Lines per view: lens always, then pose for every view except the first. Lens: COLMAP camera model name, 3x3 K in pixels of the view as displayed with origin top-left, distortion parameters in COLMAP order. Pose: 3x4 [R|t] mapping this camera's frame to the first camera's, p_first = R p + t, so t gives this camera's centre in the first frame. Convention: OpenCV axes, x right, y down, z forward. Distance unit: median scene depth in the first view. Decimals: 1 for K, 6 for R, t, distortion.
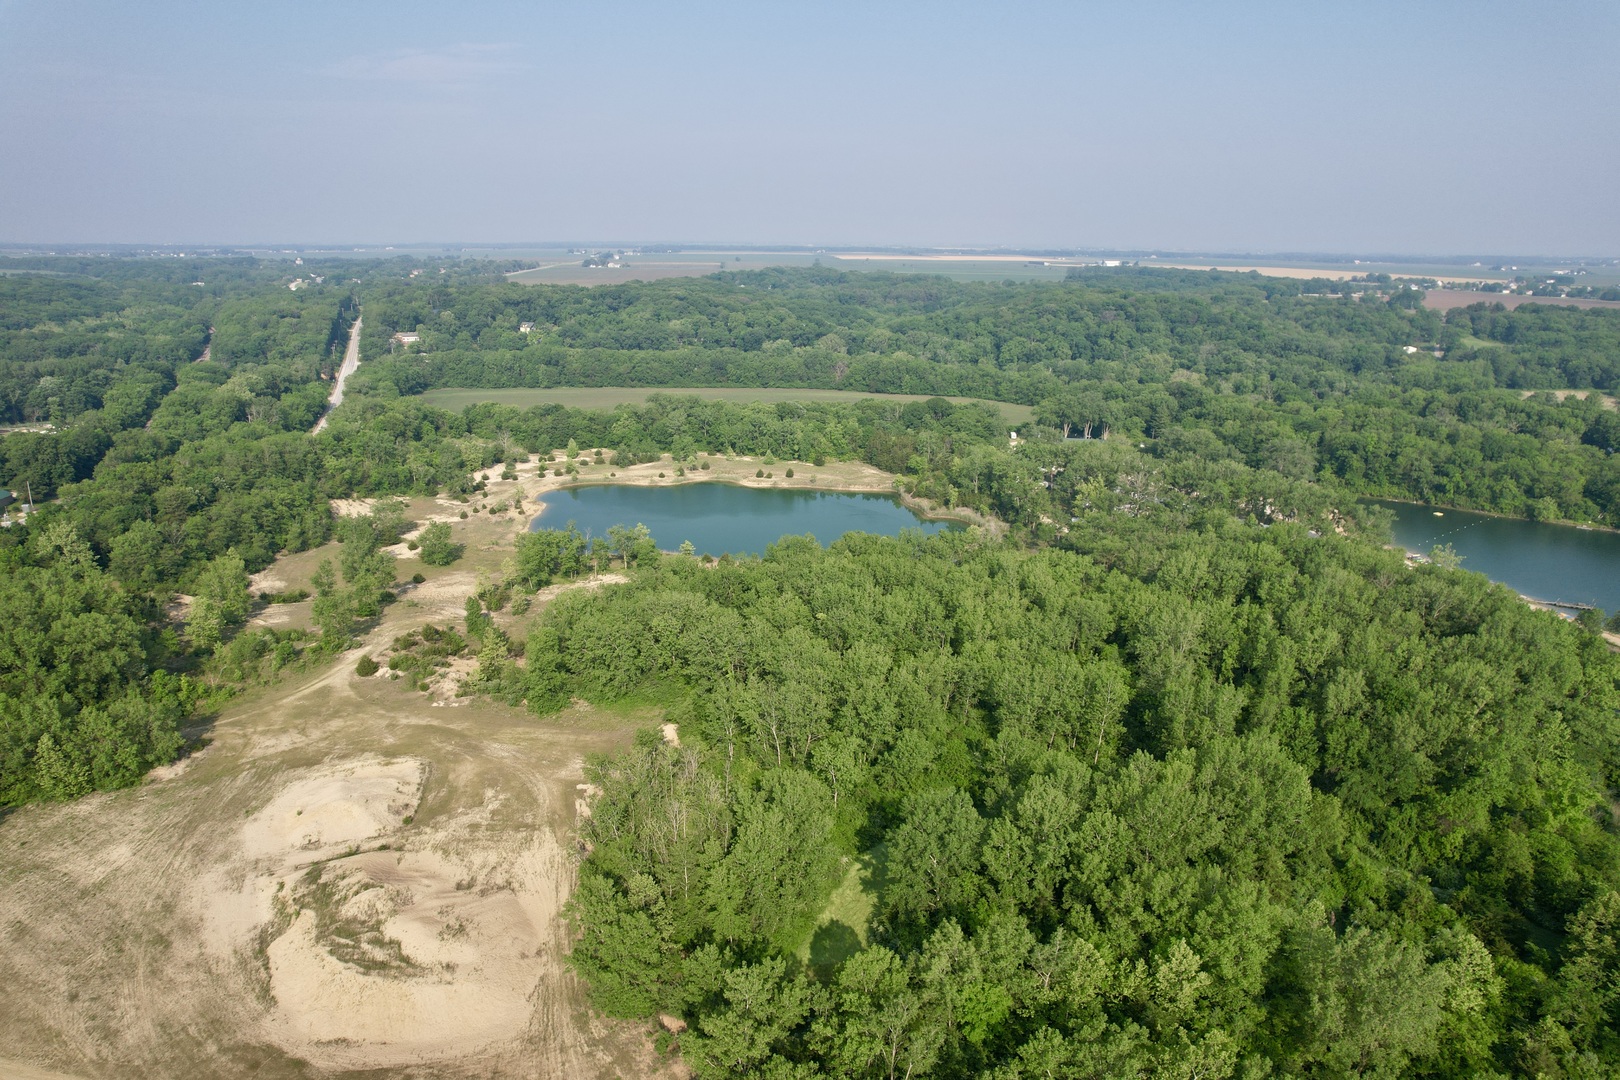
lens RADIAL K [[1031.8, 0, 812.0], [0, 1031.8, 541.5], [0, 0, 1]] dist [-0.080804, 0.070936]
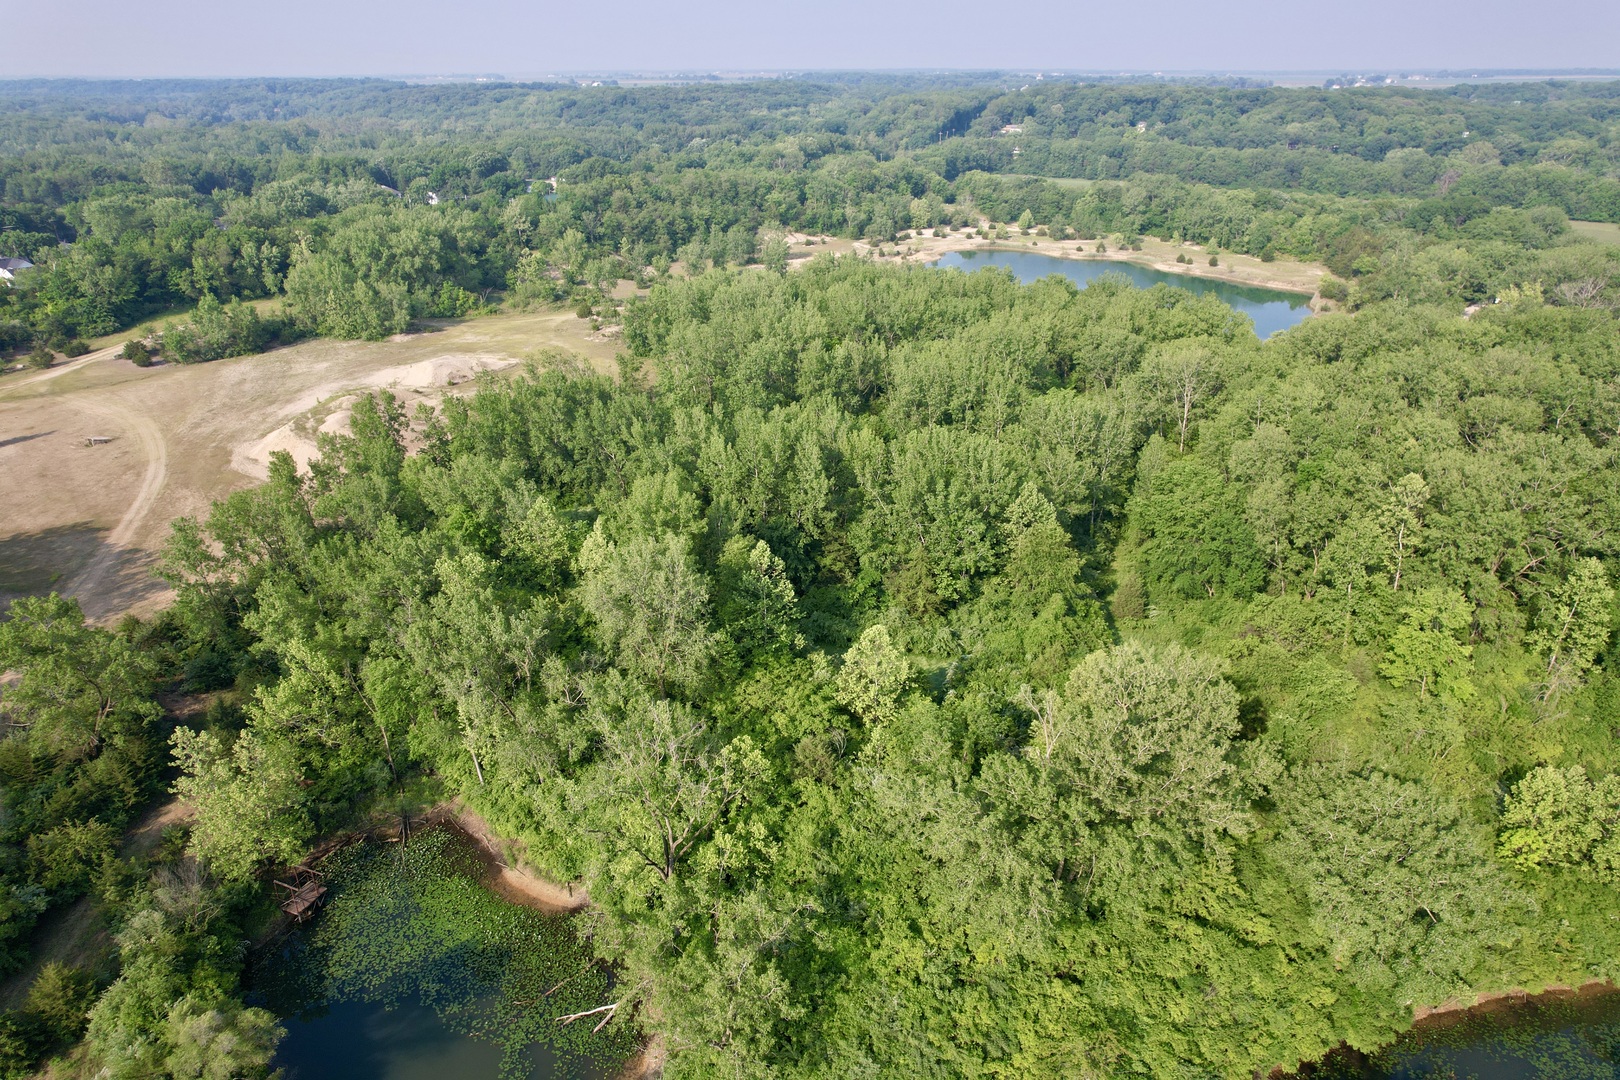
lens RADIAL K [[1031.8, 0, 812.0], [0, 1031.8, 541.5], [0, 0, 1]] dist [-0.080804, 0.070936]
pose [[0.786241, 0.257125, -0.561882, 0.254379], [-0.166470, 0.963833, 0.208120, 0.040925], [0.595073, -0.070096, 0.800609, 0.067861]]
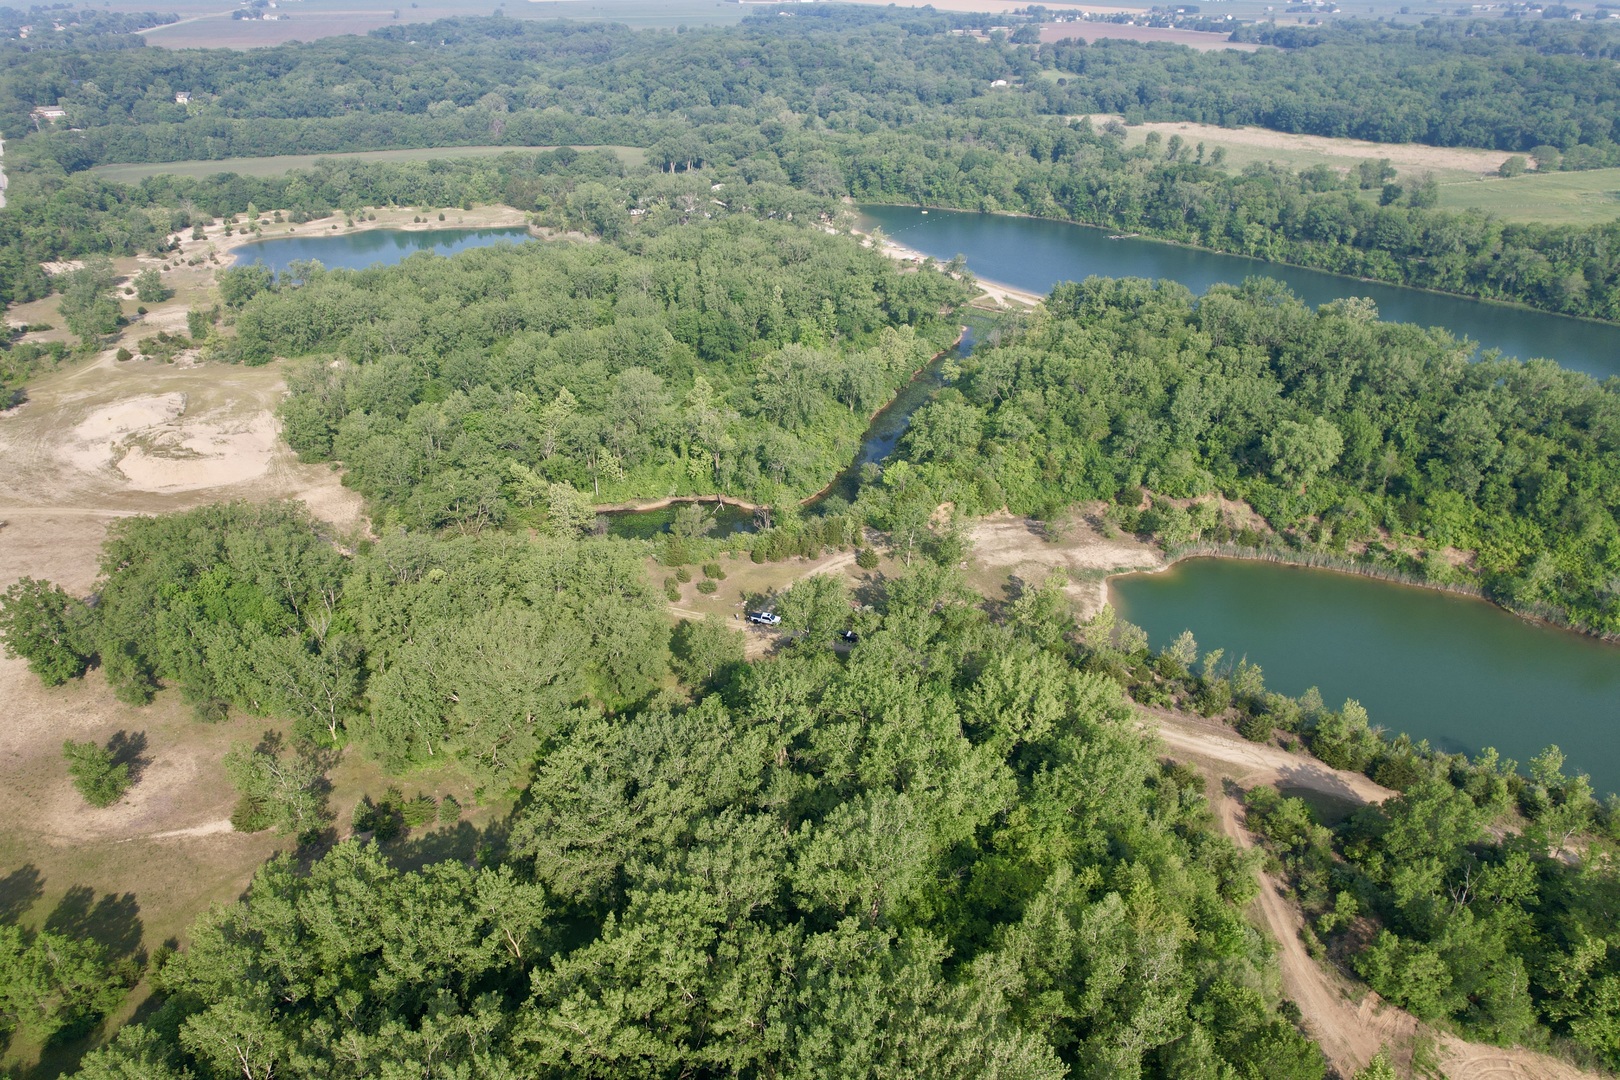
lens RADIAL K [[1031.8, 0, 812.0], [0, 1031.8, 541.5], [0, 0, 1]] dist [-0.080804, 0.070936]
pose [[0.967367, -0.133861, 0.215131, 0.092424], [0.081747, 0.968536, 0.235065, 0.059939], [-0.239828, -0.209808, 0.947873, -0.349970]]
